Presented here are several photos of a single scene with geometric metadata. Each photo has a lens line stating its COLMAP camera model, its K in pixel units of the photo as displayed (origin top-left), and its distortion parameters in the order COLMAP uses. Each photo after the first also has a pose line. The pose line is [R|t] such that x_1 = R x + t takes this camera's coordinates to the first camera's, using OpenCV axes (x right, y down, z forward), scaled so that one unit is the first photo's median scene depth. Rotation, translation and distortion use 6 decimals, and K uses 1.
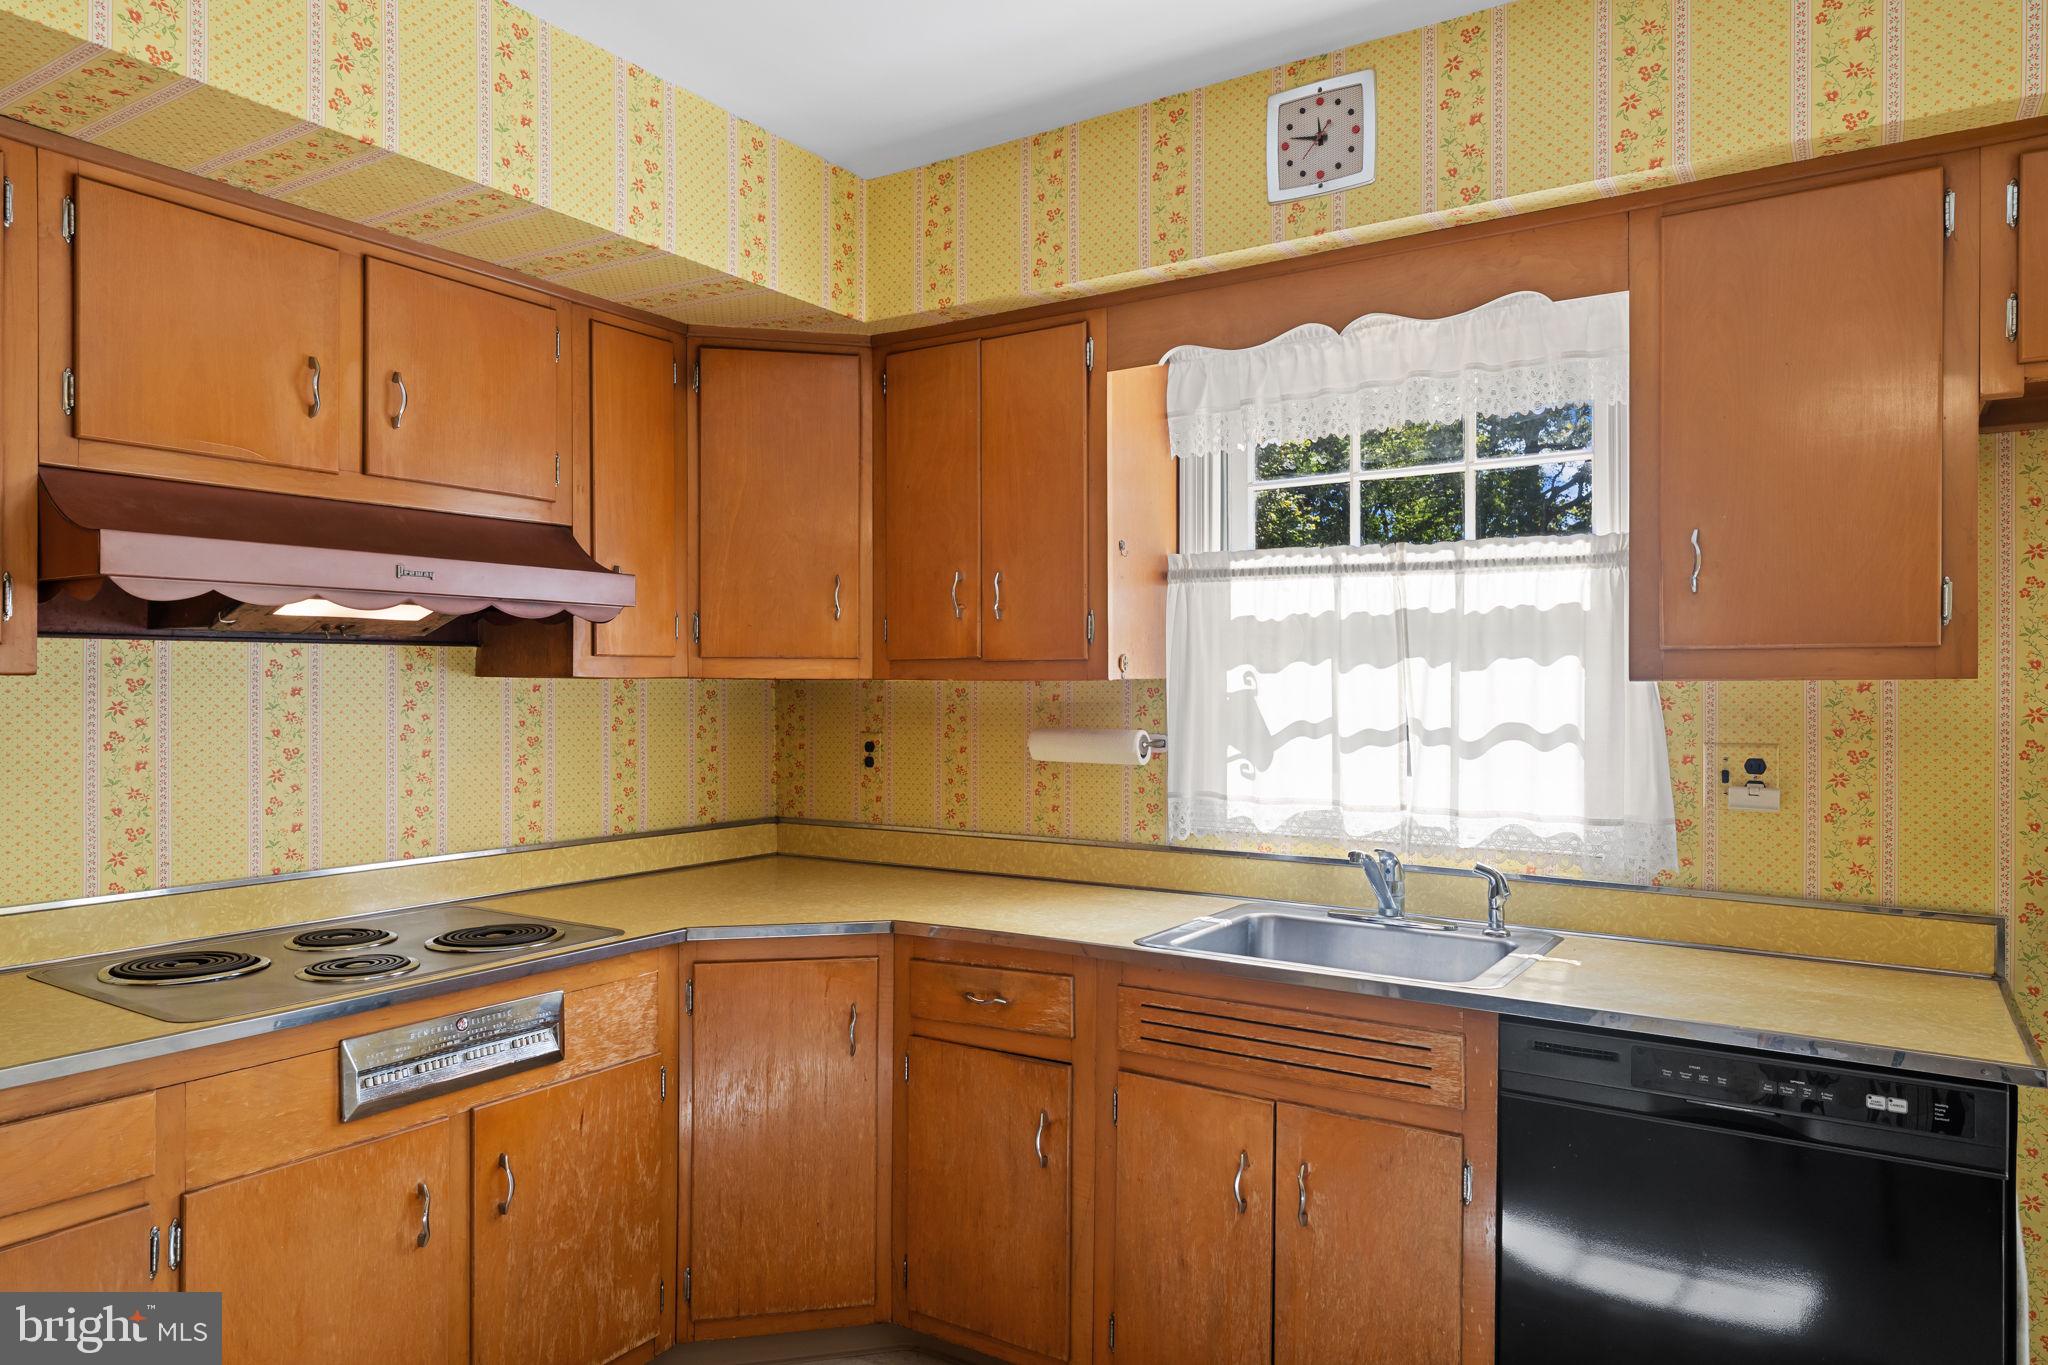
lens RADIAL K [[1359.9, 0, 1024.0], [0, 1359.9, 682.5], [0, 0, 1]] dist [0.001744, 0.000264]
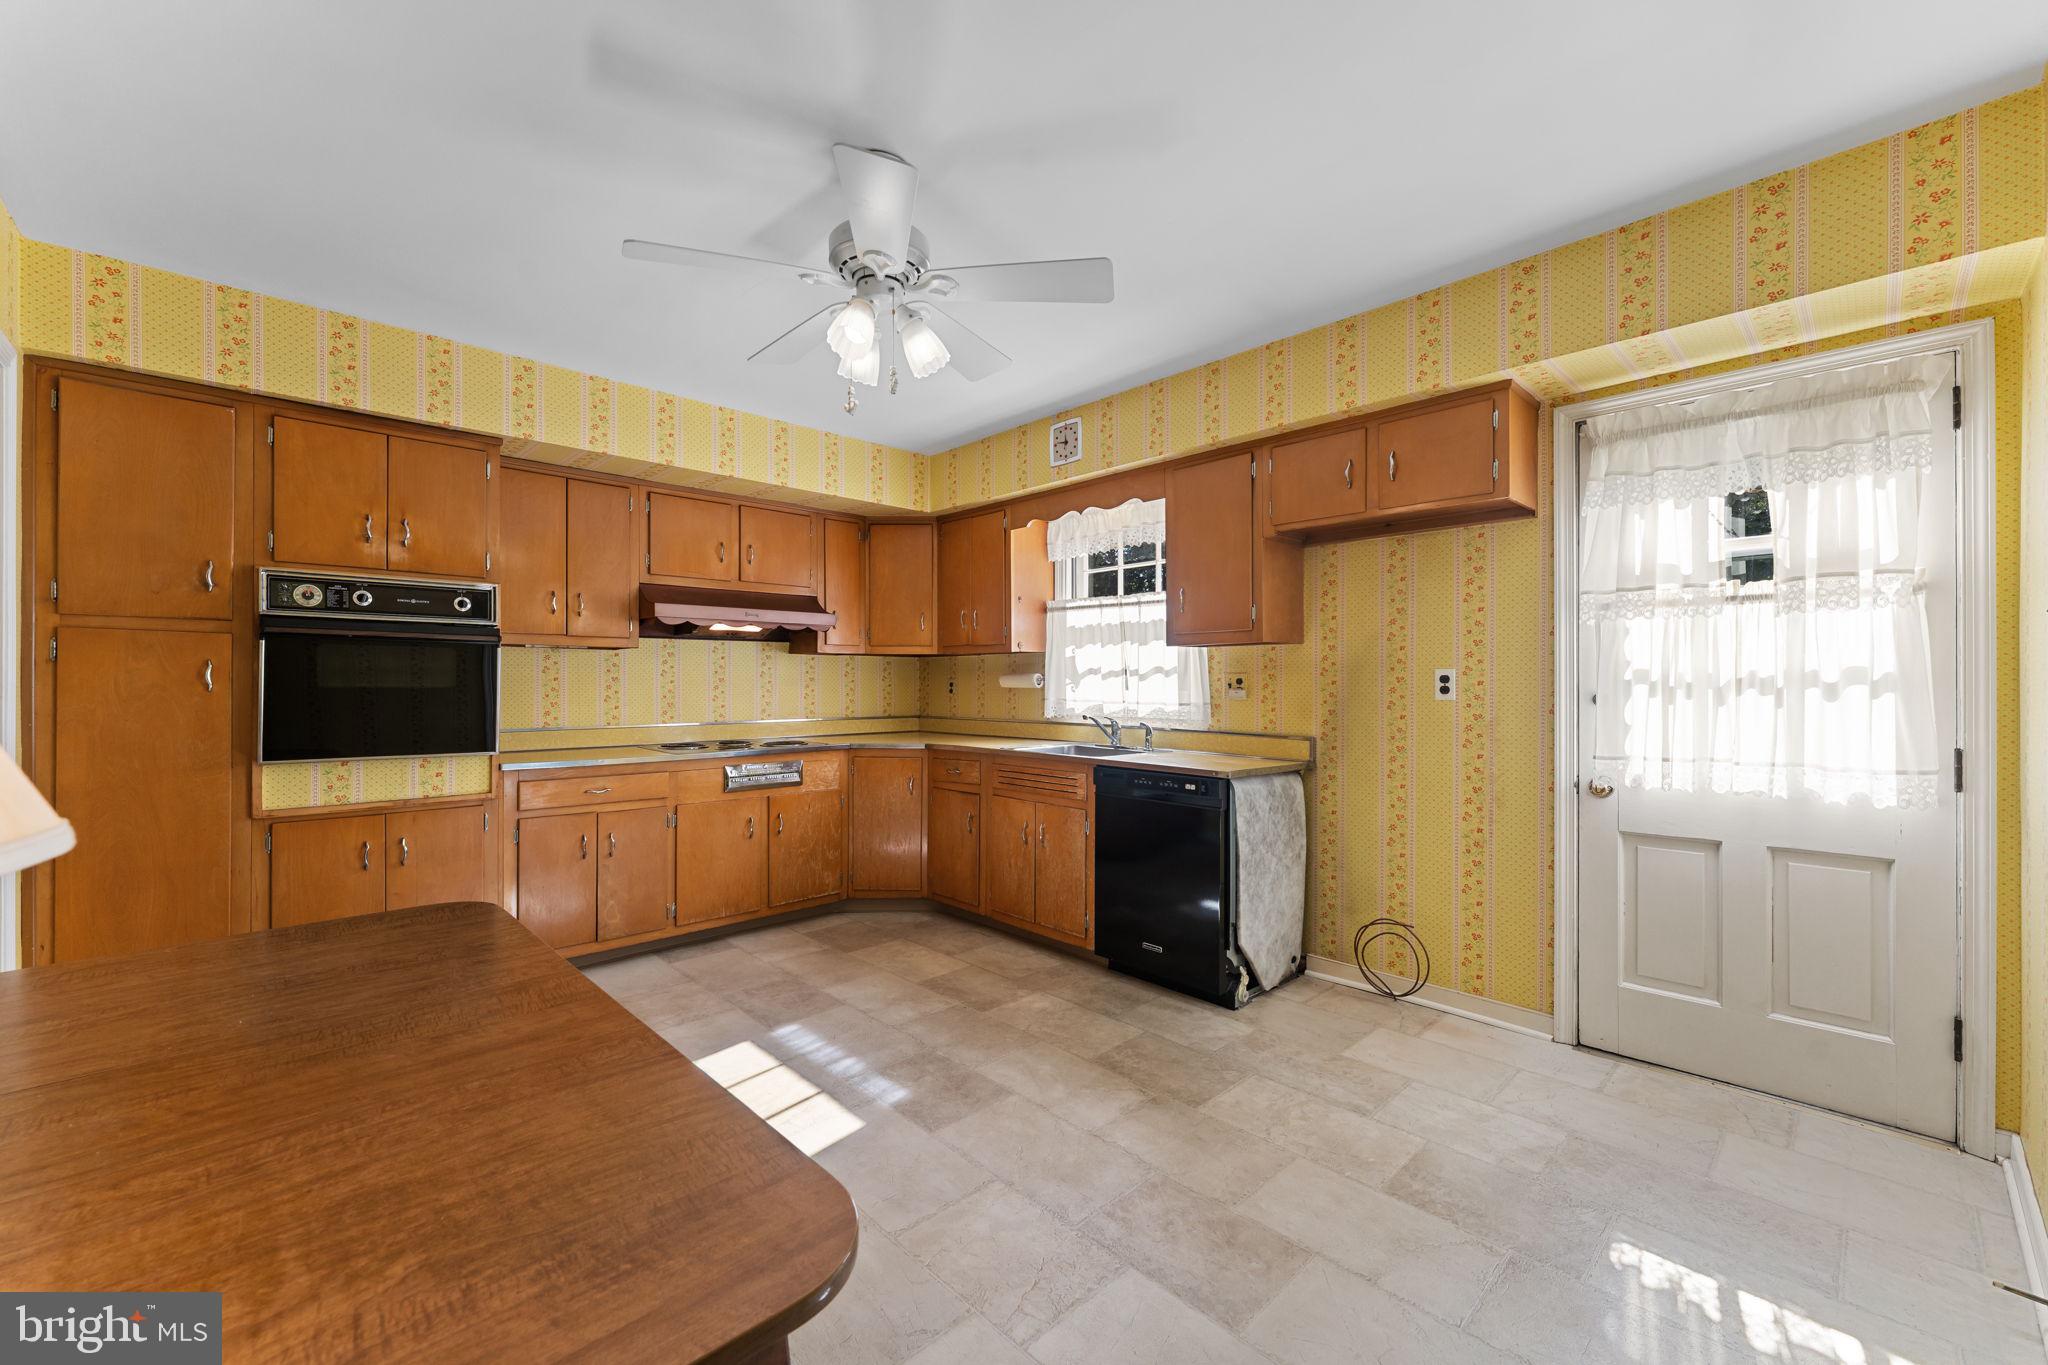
lens RADIAL K [[869.3, 0, 1022.3], [0, 869.3, 680.8], [0, 0, 1]] dist [-0.000472, -0.000108]
pose [[0.971880, -0.002330, -0.235465, 0.477735], [0.002035, 0.999997, -0.001496, 0.056318], [0.235467, 0.000974, 0.971882, -0.585574]]
